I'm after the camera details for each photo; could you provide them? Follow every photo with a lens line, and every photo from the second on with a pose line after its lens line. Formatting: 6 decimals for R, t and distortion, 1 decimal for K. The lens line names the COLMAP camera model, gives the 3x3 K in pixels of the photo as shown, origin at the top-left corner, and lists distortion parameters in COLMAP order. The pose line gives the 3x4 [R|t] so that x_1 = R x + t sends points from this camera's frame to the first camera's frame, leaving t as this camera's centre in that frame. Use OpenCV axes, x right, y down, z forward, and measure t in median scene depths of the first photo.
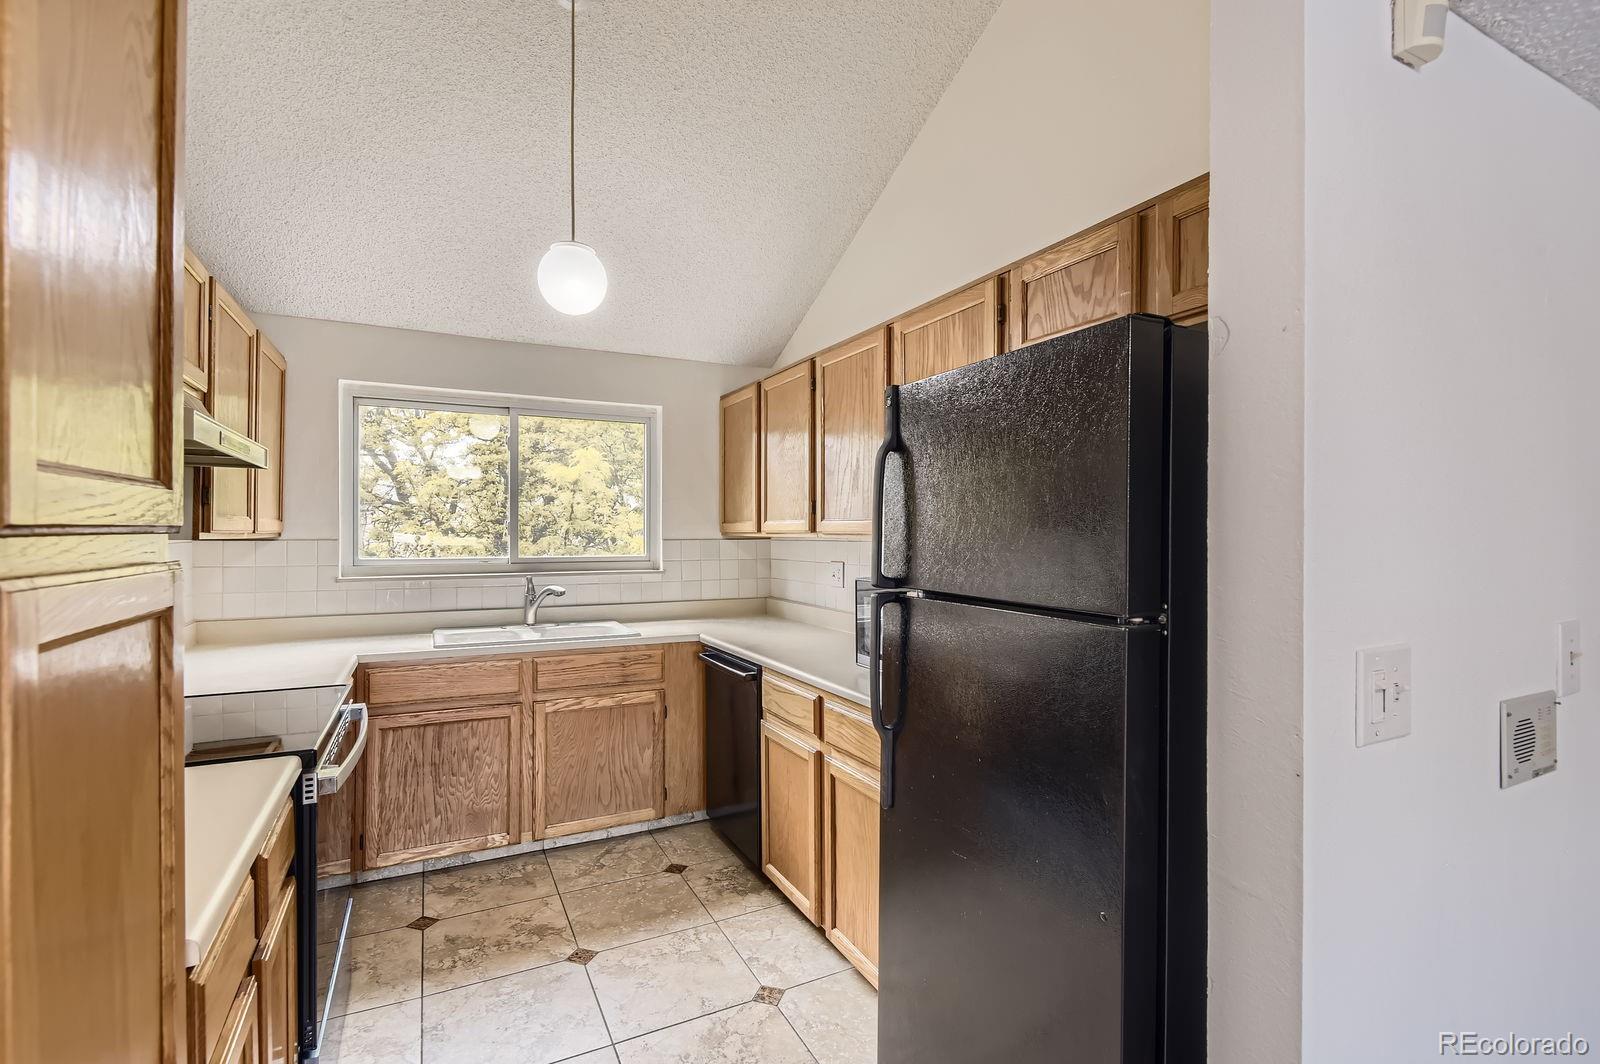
lens RADIAL K [[741.9, 0, 813.8], [0, 741.9, 531.3], [0, 0, 1]] dist [0.005259, -0.005827]
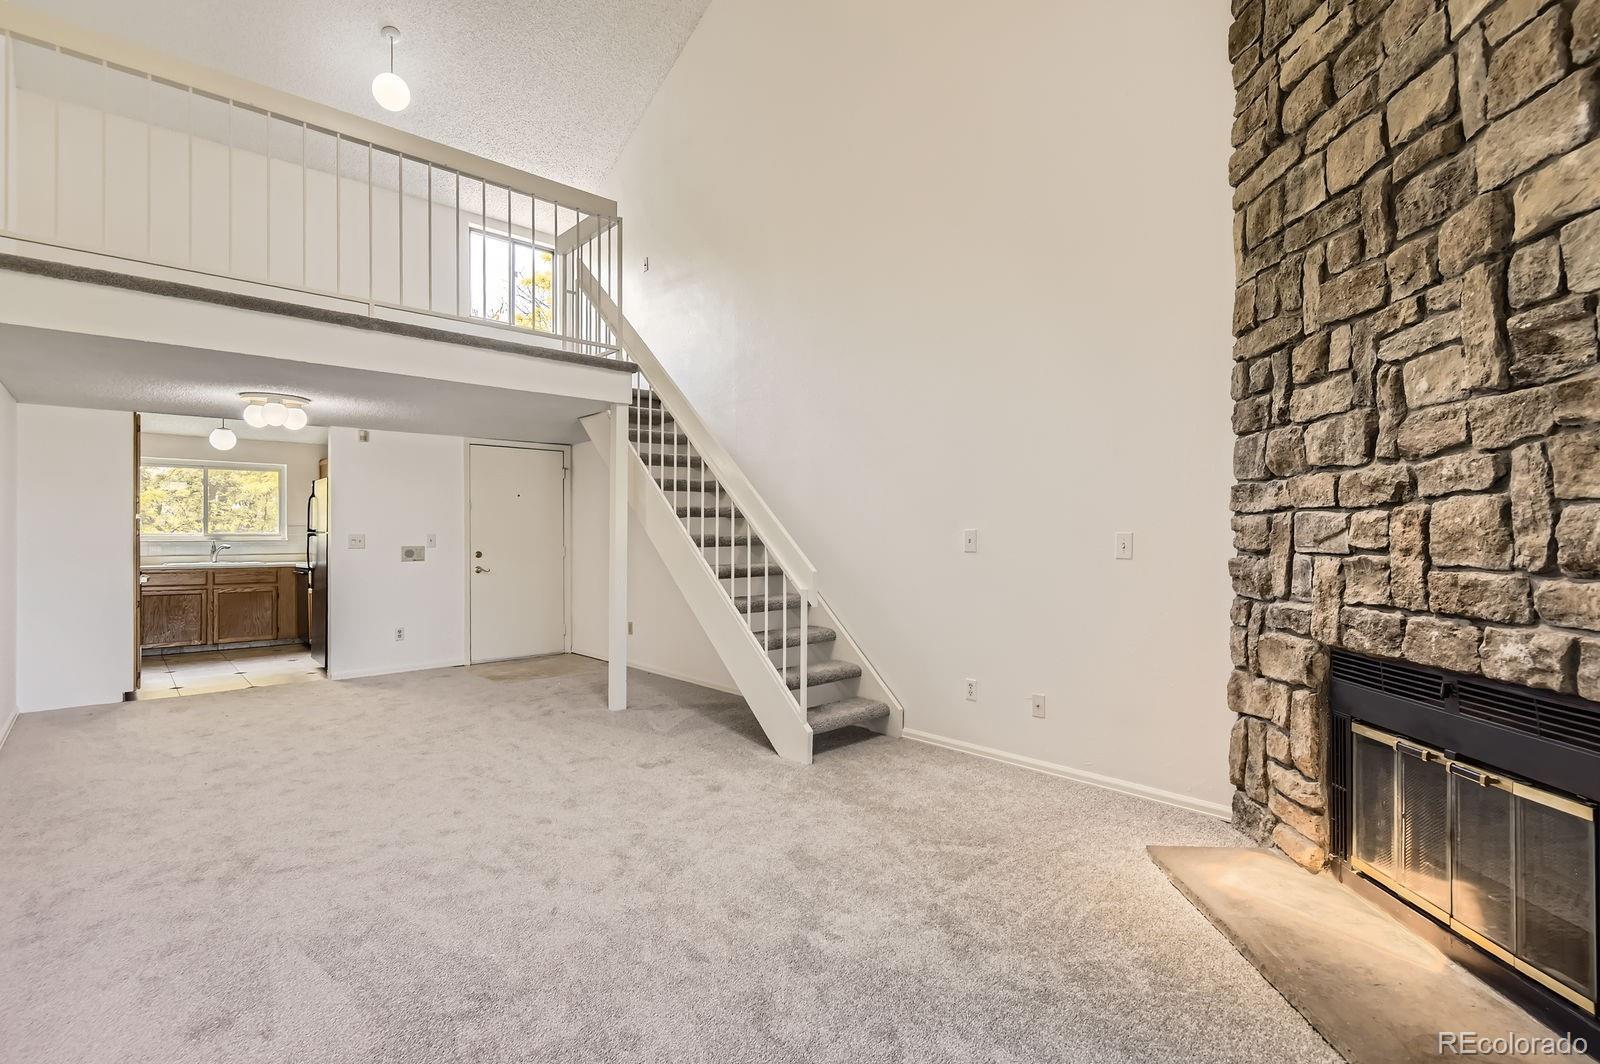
lens RADIAL K [[741.9, 0, 810.0], [0, 741.9, 533.9], [0, 0, 1]] dist [0.005259, -0.005827]
pose [[0.961641, -0.001589, 0.274308, 0.865928], [0.002397, 0.999994, -0.002610, 0.056493], [-0.274302, 0.003168, 0.961638, -1.946243]]
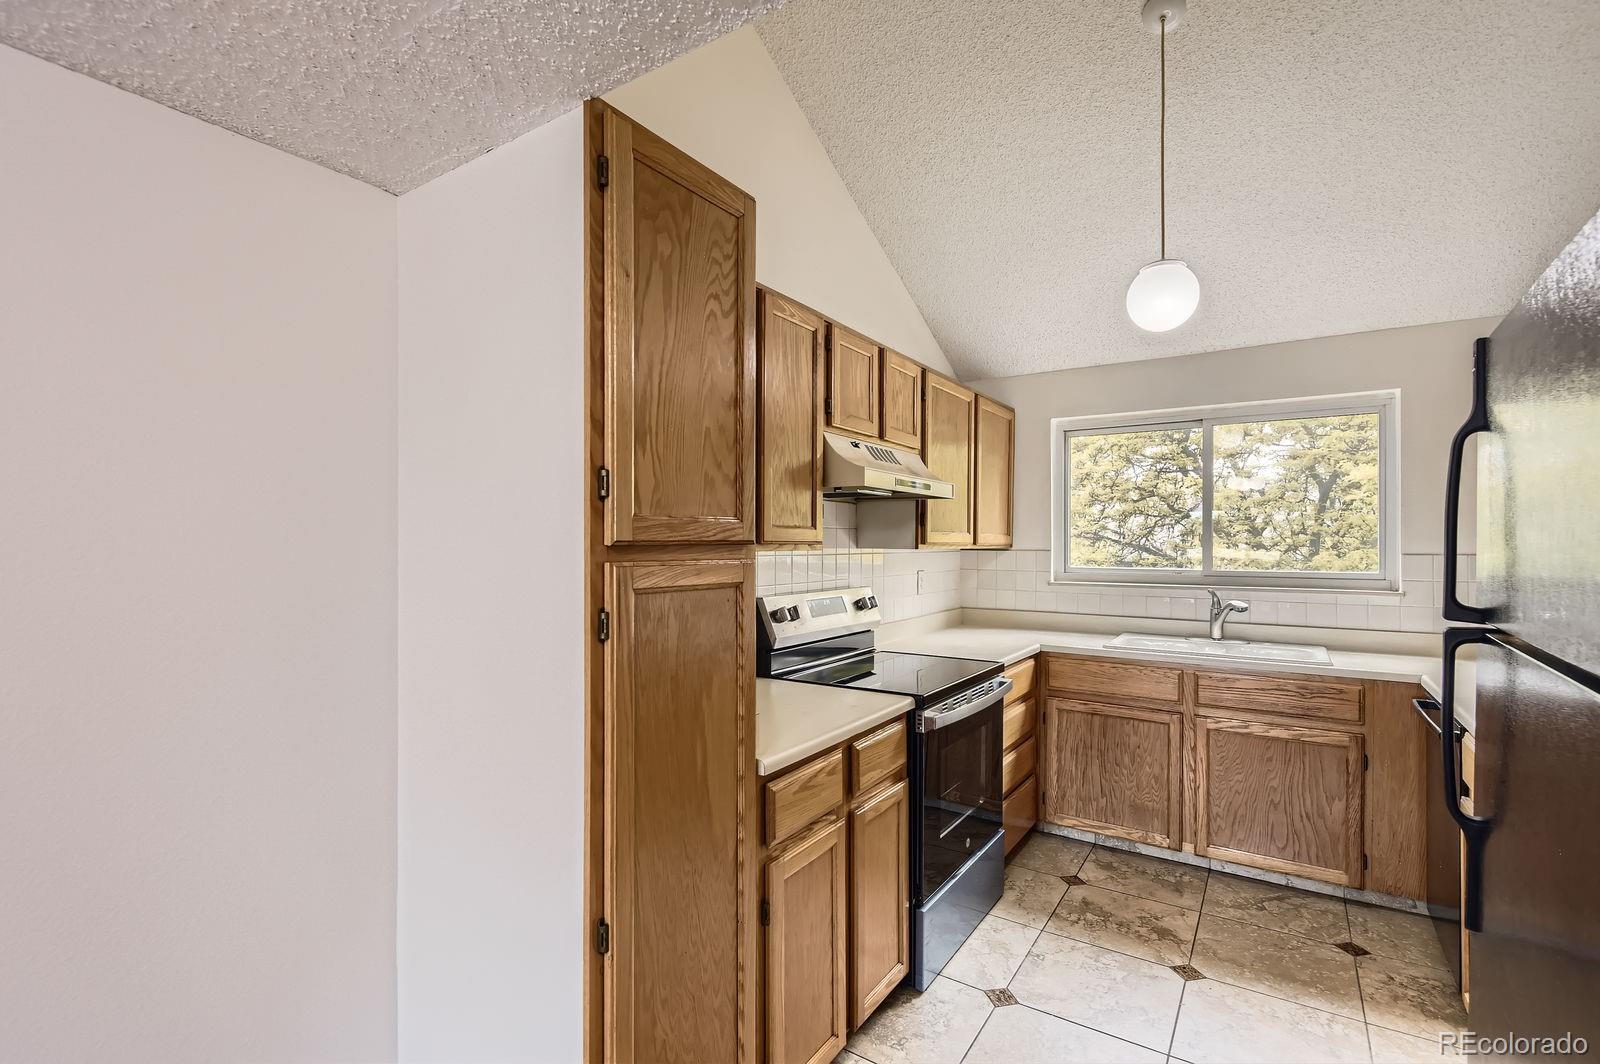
lens RADIAL K [[741.9, 0, 790.8], [0, 741.9, 540.2], [0, 0, 1]] dist [0.005259, -0.005827]
pose [[0.485192, -0.000710, -0.874407, 0.229836], [-0.002470, 0.999995, -0.002183, -0.001120], [0.874404, 0.003219, 0.485187, 0.041137]]
